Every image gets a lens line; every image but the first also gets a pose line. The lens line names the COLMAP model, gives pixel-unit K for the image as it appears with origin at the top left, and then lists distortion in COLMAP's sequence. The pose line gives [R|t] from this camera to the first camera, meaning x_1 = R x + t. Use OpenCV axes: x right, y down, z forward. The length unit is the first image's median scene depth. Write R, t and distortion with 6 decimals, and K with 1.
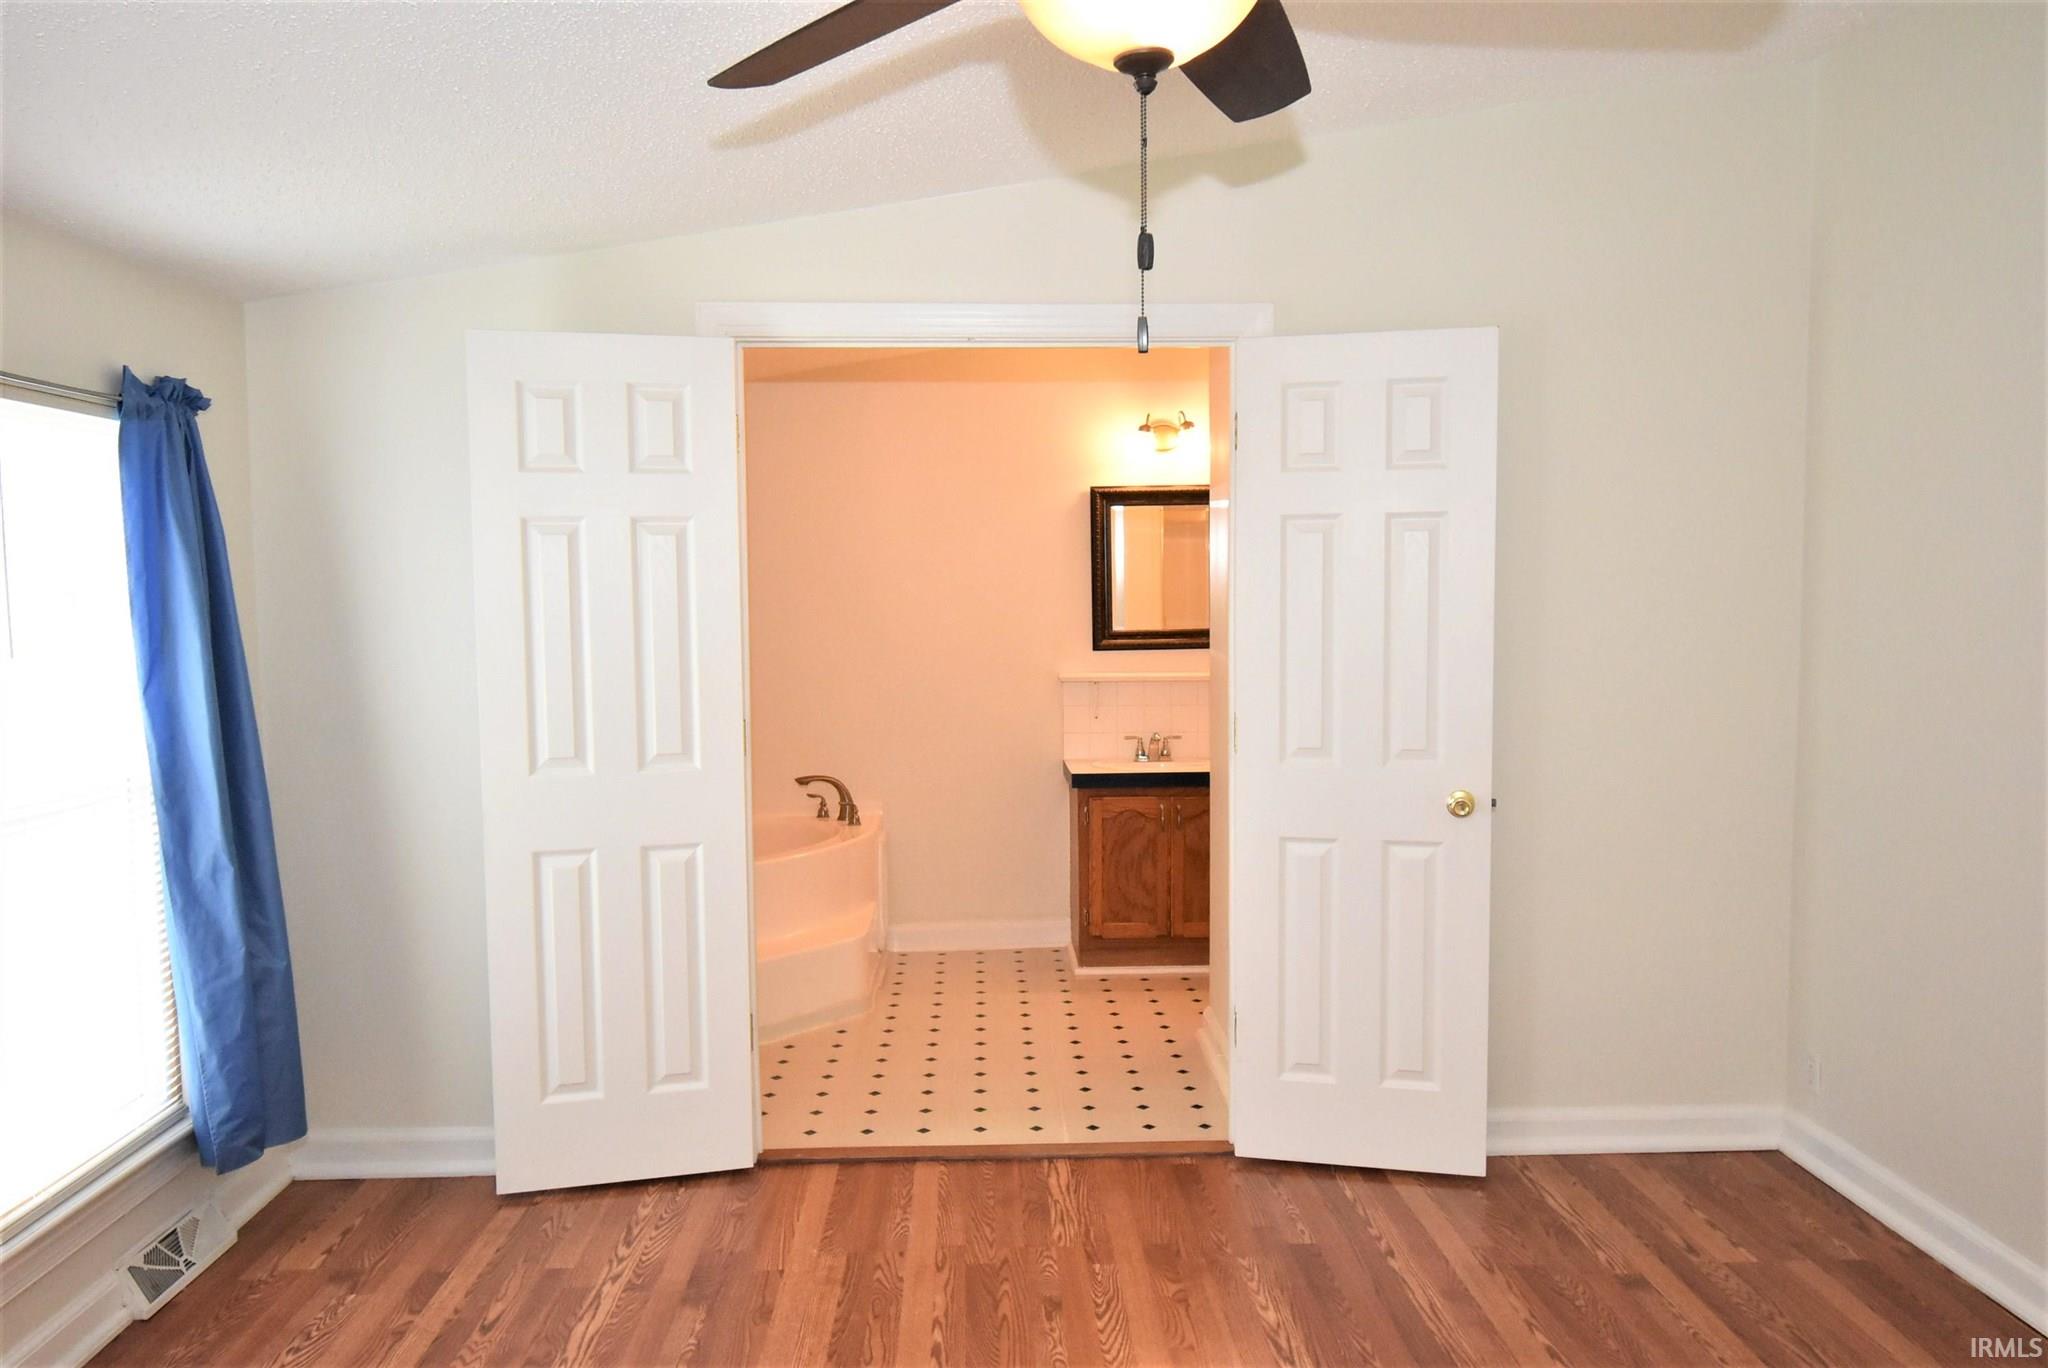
lens RADIAL K [[1577.4, 0, 1024.0], [0, 1577.4, 684.0], [0, 0, 1]] dist [0.002190, -0.006997]
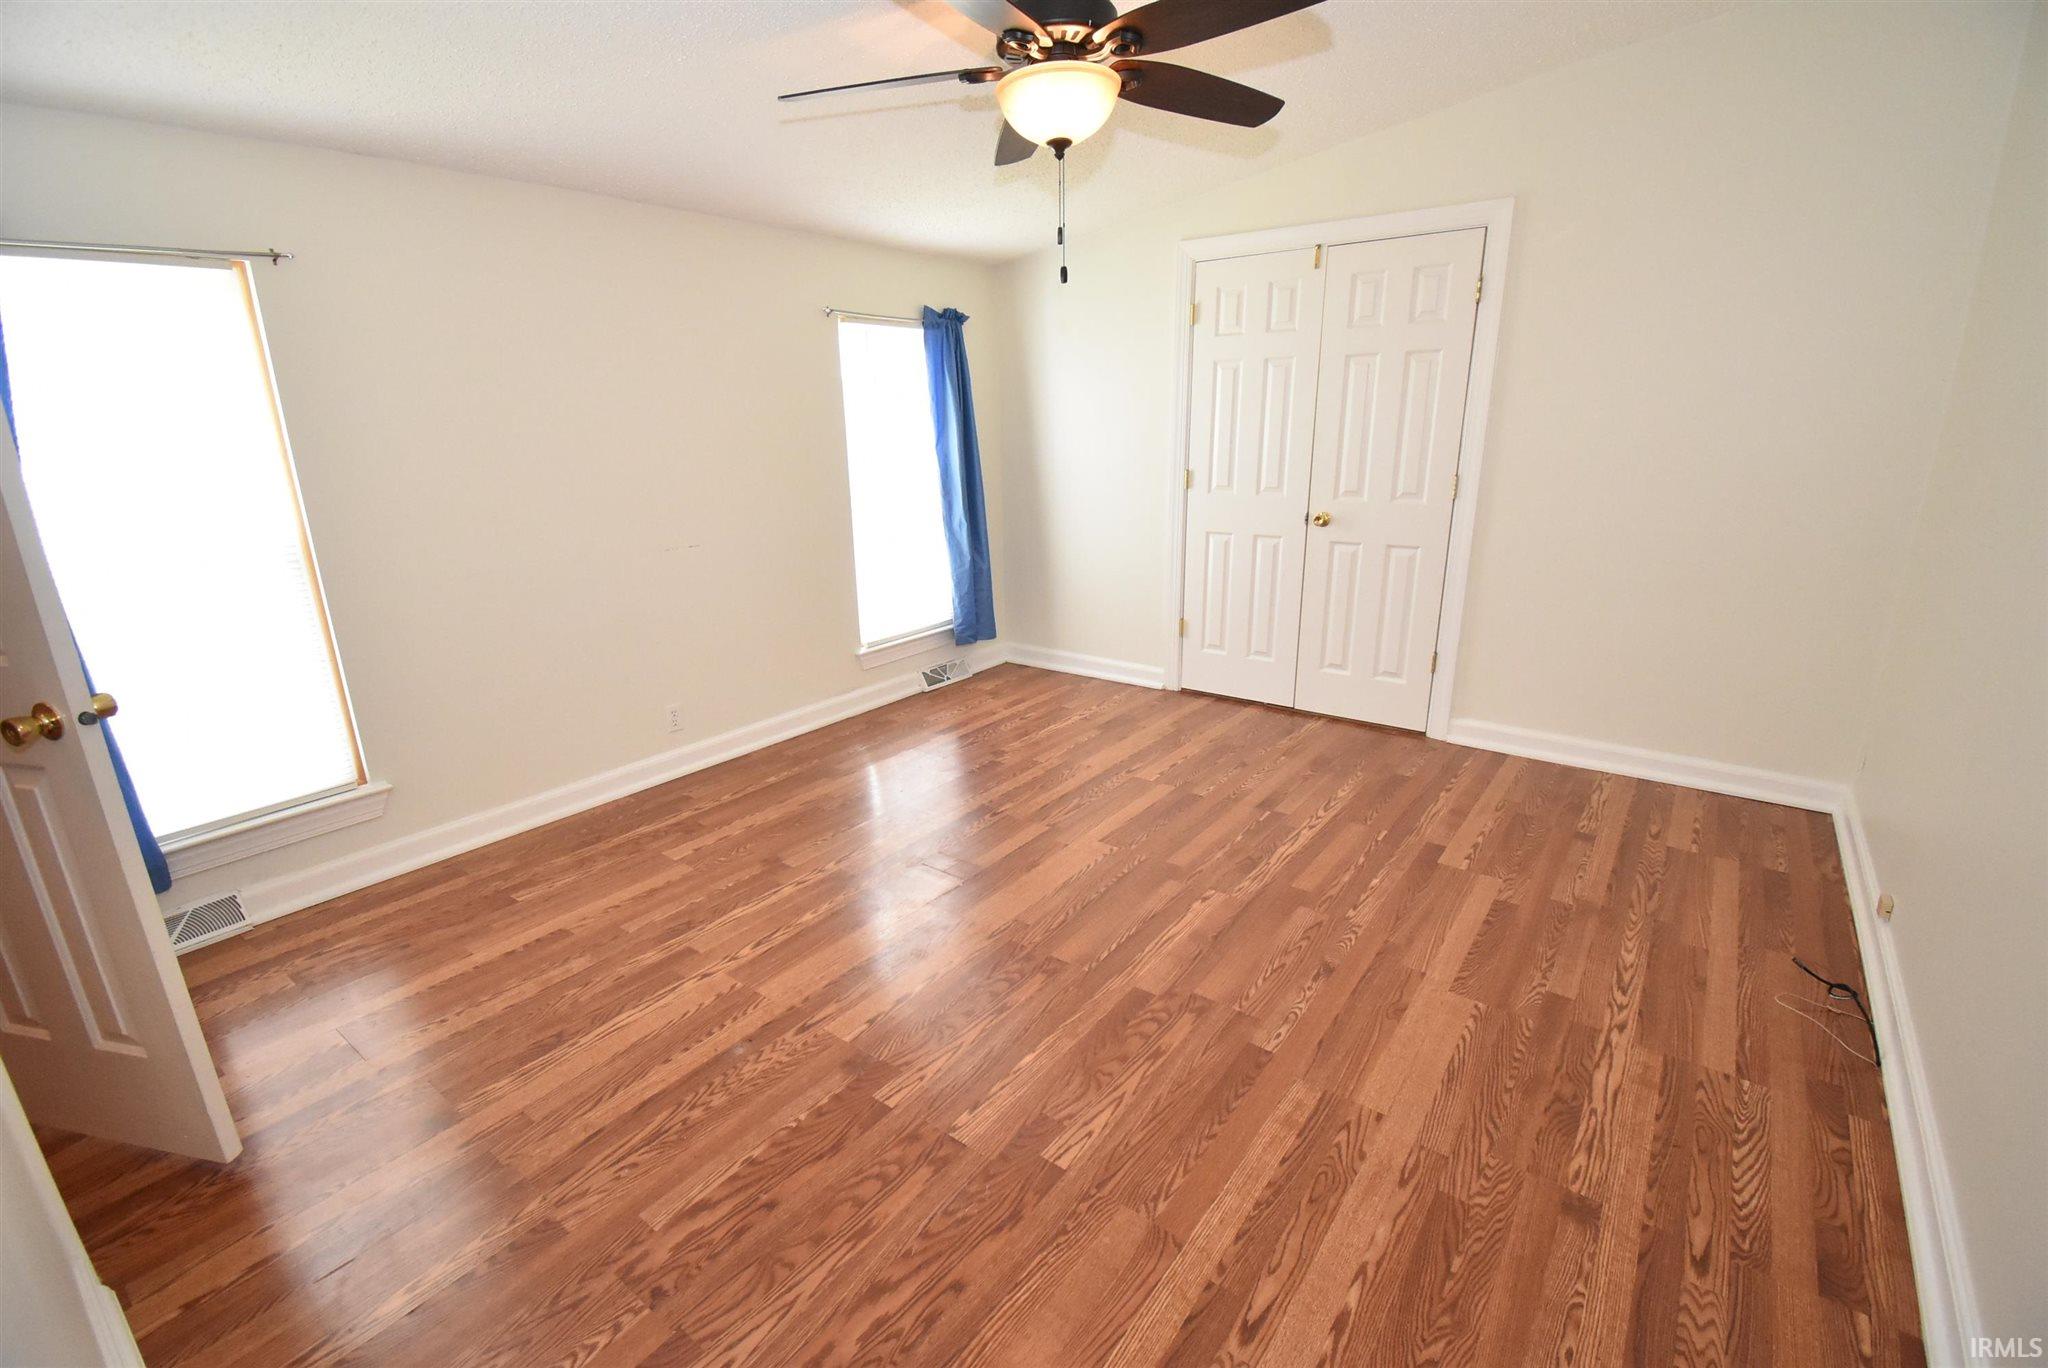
lens RADIAL K [[920.8, 0, 1026.8], [0, 920.8, 698.5], [0, 0, 1]] dist [0.002399, -0.014469]
pose [[0.782913, 0.184310, -0.594203, 0.466155], [-0.035518, 0.966793, 0.253082, 0.014861], [0.621116, -0.177036, 0.763461, -0.073276]]
